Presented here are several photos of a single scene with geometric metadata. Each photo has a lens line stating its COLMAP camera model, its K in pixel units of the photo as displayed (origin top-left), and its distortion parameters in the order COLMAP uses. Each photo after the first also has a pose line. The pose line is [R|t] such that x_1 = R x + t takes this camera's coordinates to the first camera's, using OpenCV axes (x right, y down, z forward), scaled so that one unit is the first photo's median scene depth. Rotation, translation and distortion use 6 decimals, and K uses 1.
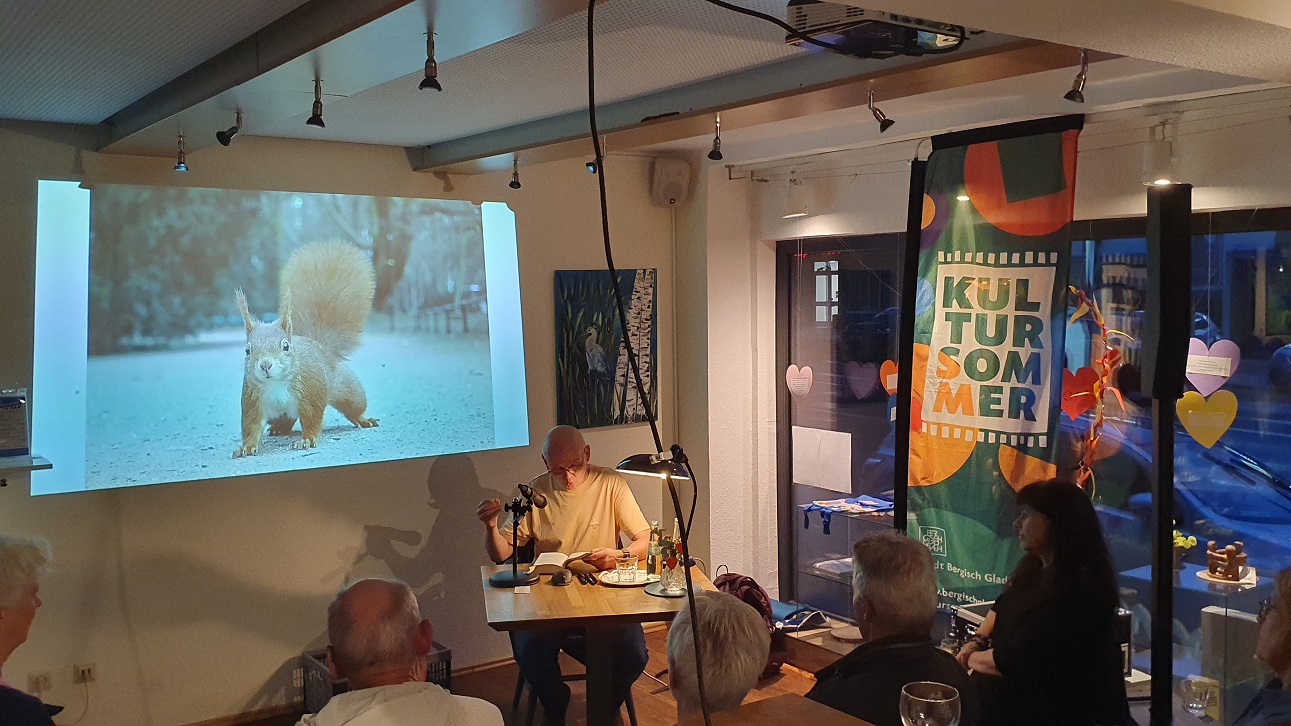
lens RADIAL K [[1172.3, 0, 689.4], [0, 1172.3, 319.3], [0, 0, 1]] dist [0.087859, -0.016689]
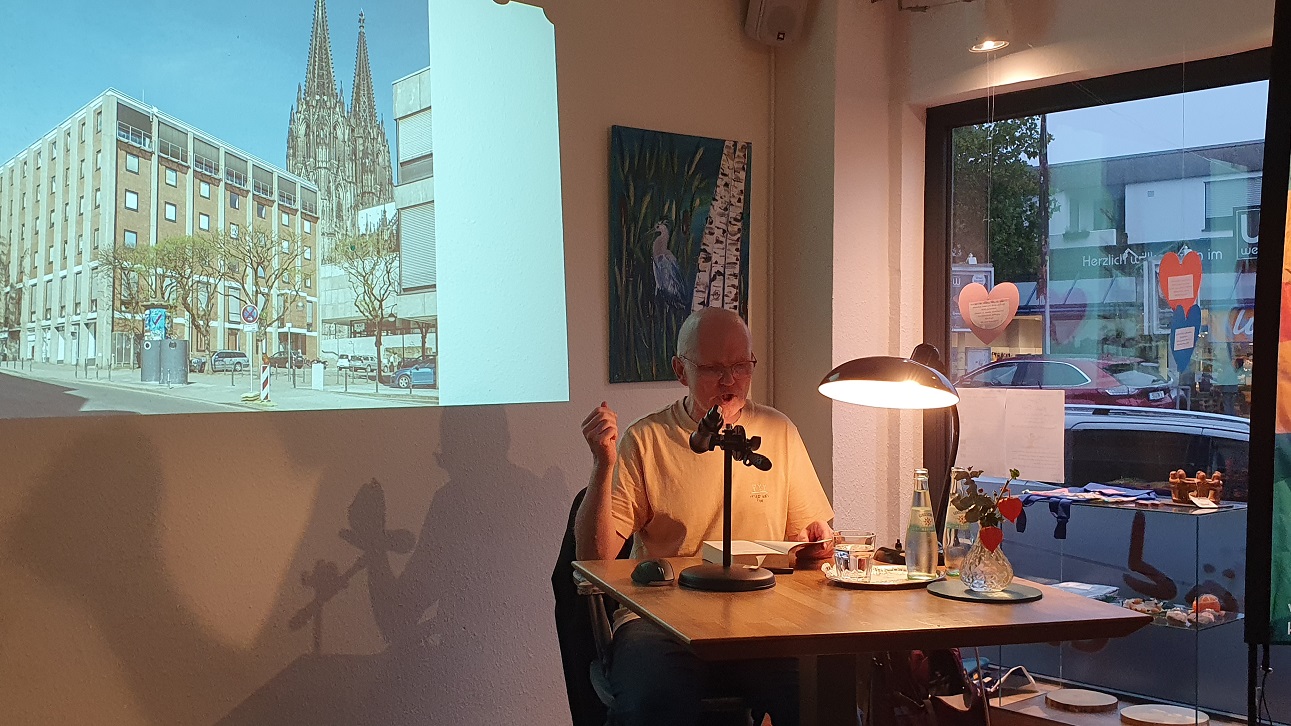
lens RADIAL K [[1298.8, 0, 643.5], [0, 1298.8, 362.8], [0, 0, 1]] dist [0.051588, 0.000000]
pose [[0.996740, 0.010795, 0.079956, -0.155874], [-0.008827, 0.999650, -0.024929, 0.105540], [-0.080197, 0.024142, 0.996487, 0.314994]]
